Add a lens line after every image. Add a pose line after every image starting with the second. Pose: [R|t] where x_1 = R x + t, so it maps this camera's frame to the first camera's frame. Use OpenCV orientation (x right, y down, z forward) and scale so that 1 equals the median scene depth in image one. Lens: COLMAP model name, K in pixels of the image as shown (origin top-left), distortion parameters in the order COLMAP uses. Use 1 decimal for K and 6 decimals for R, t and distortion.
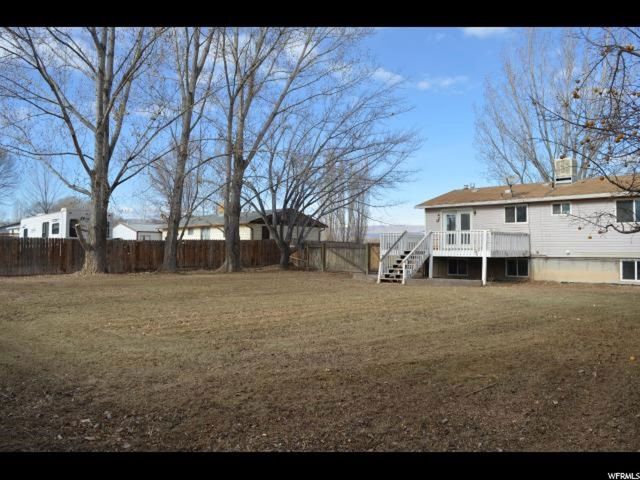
lens RADIAL K [[523.1, 0, 320.0], [0, 523.1, 240.0], [0, 0, 1]] dist [-0.120269, -0.000362]
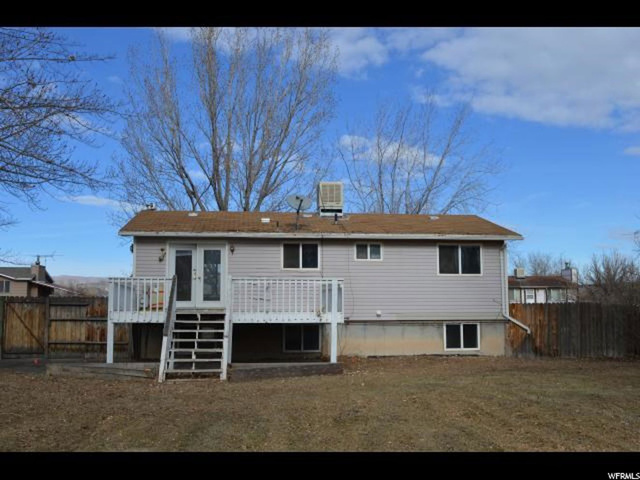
lens RADIAL K [[667.0, 0, 320.0], [0, 667.0, 240.0], [0, 0, 1]] dist [-0.079454, -0.005032]
pose [[0.605132, 0.072168, 0.792847, -0.302817], [-0.013314, 0.996661, -0.080558, -0.001967], [-0.796014, 0.038193, 0.604072, 0.497327]]
